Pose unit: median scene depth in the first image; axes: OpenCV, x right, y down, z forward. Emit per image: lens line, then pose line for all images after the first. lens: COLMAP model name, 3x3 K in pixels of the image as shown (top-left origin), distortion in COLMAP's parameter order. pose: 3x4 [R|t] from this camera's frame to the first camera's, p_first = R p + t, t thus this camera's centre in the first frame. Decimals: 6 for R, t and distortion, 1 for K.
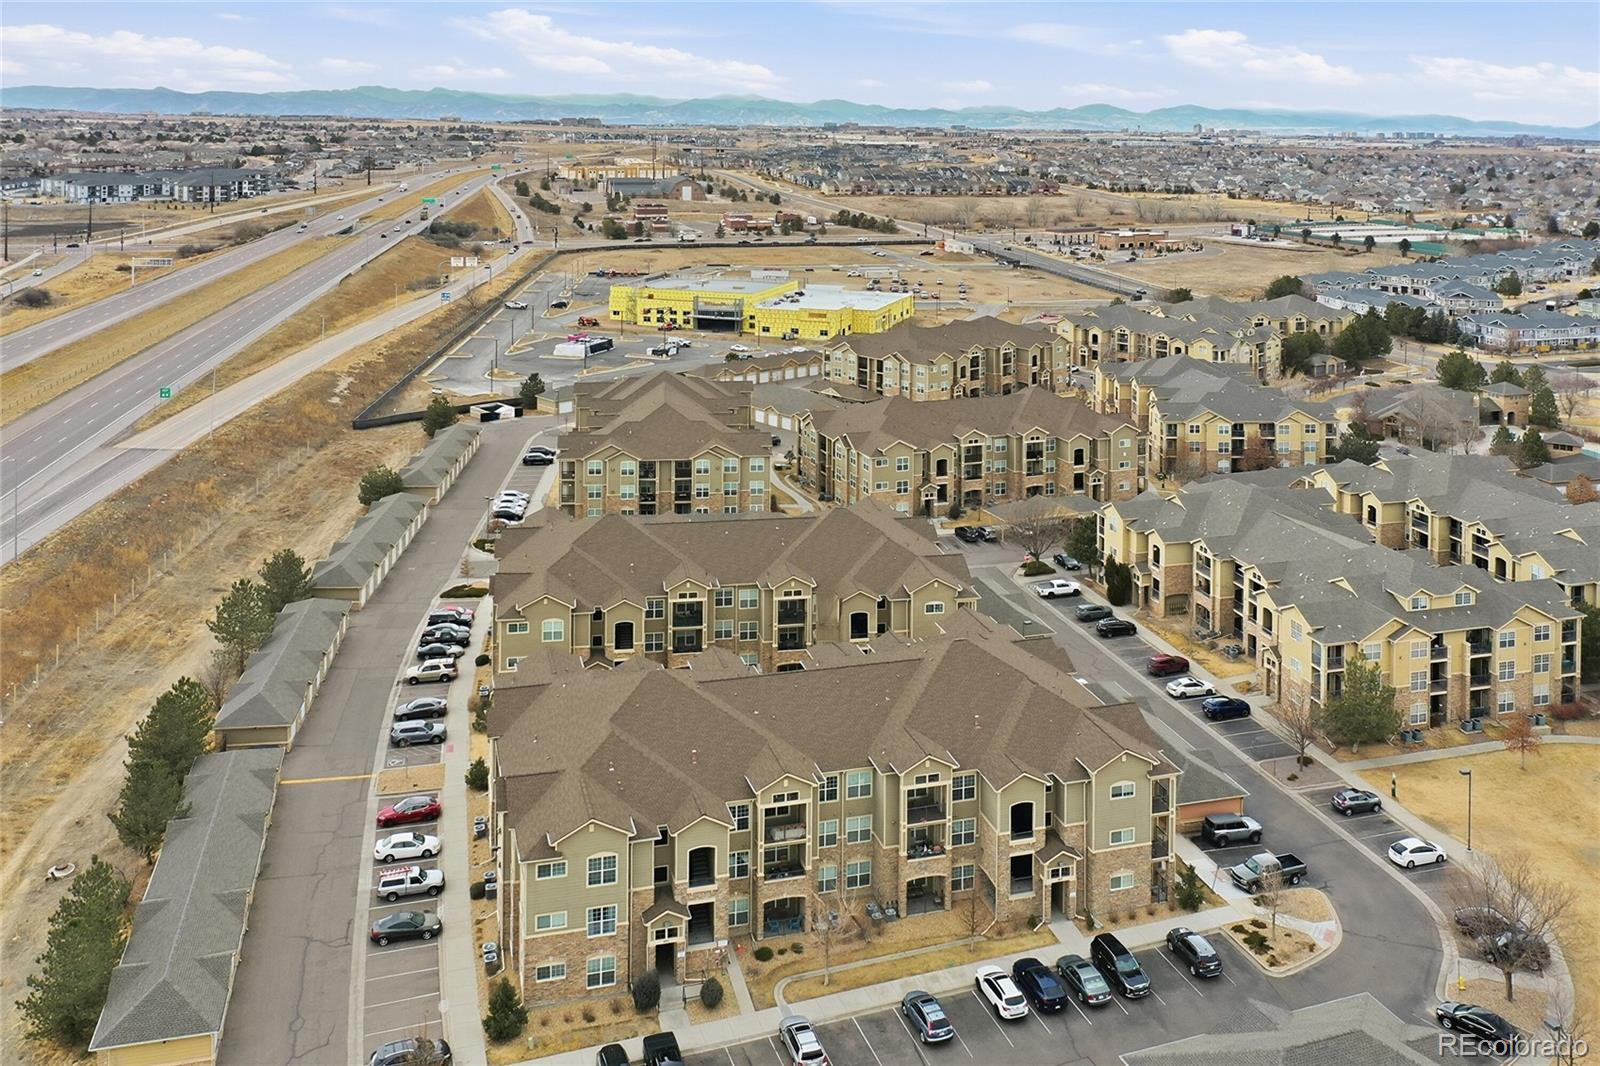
lens RADIAL K [[1281.6, 0, 800.0], [0, 1281.6, 533.0], [0, 0, 1]] dist [-0.013541, -0.007677]
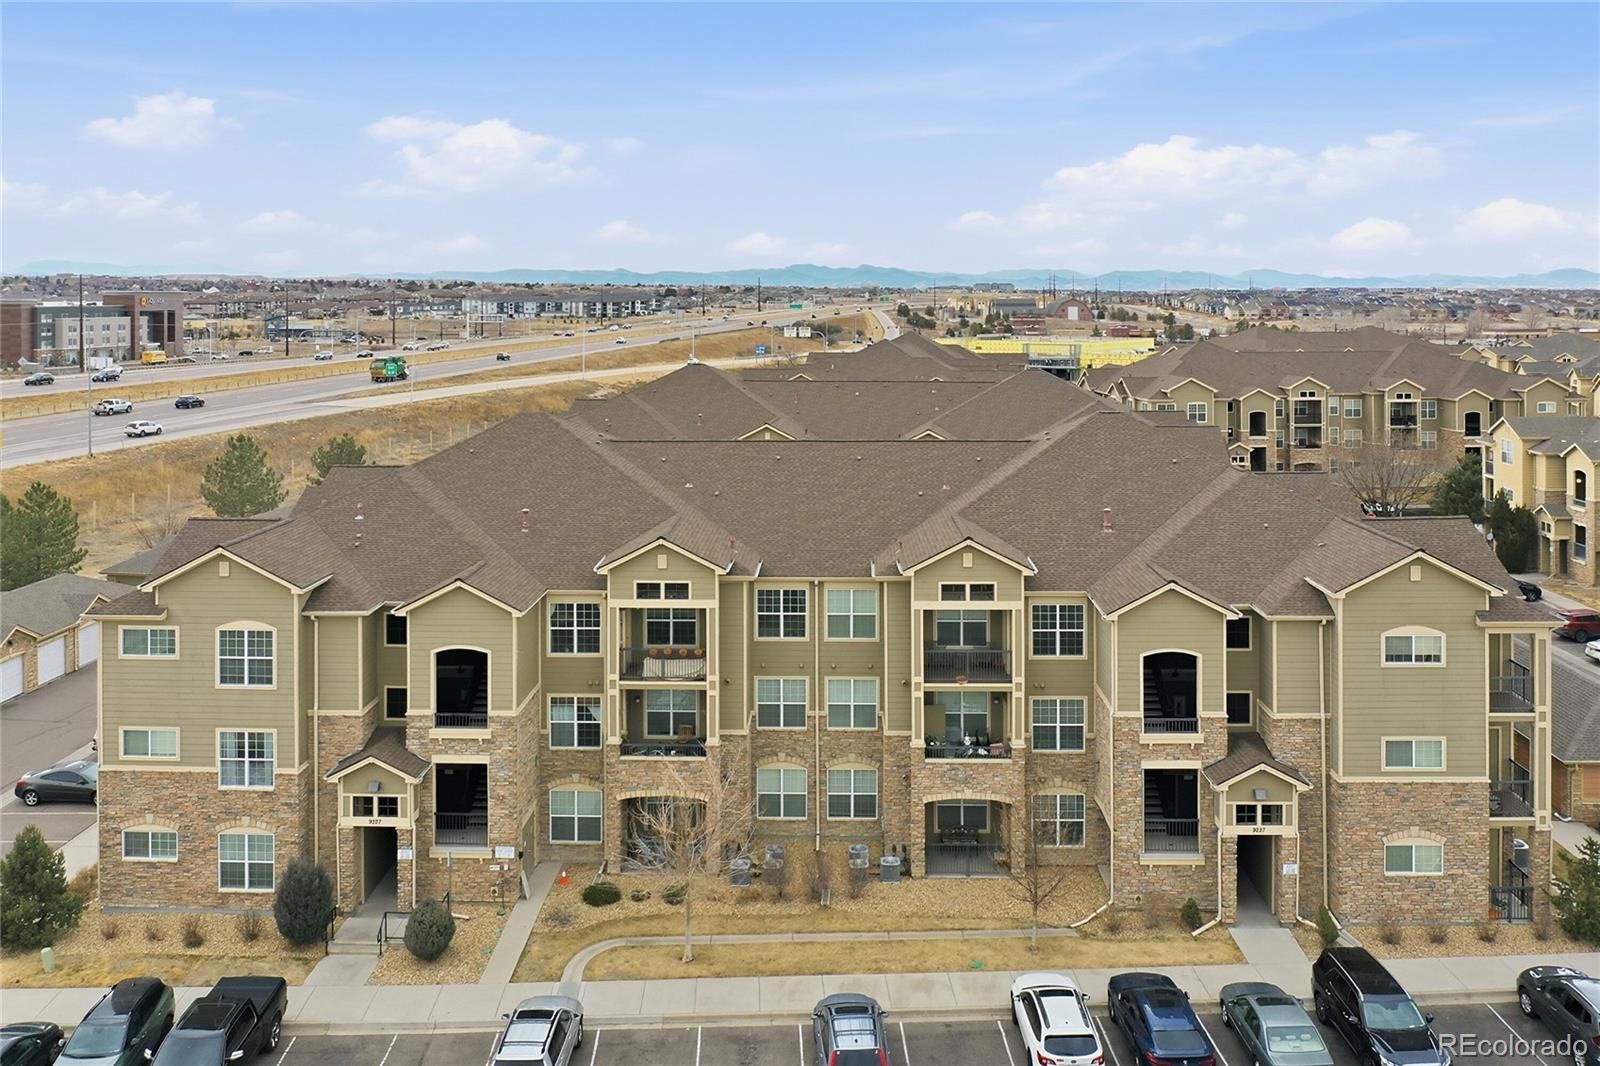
lens RADIAL K [[1303.4, 0, 717.4], [0, 1303.4, 533.9], [0, 0, 1]] dist [-0.023268, -0.001347]
pose [[0.939845, 0.020565, -0.340980, 0.177553], [-0.051988, 0.995170, -0.083274, 0.214194], [0.337621, 0.095992, 0.936375, 0.487963]]
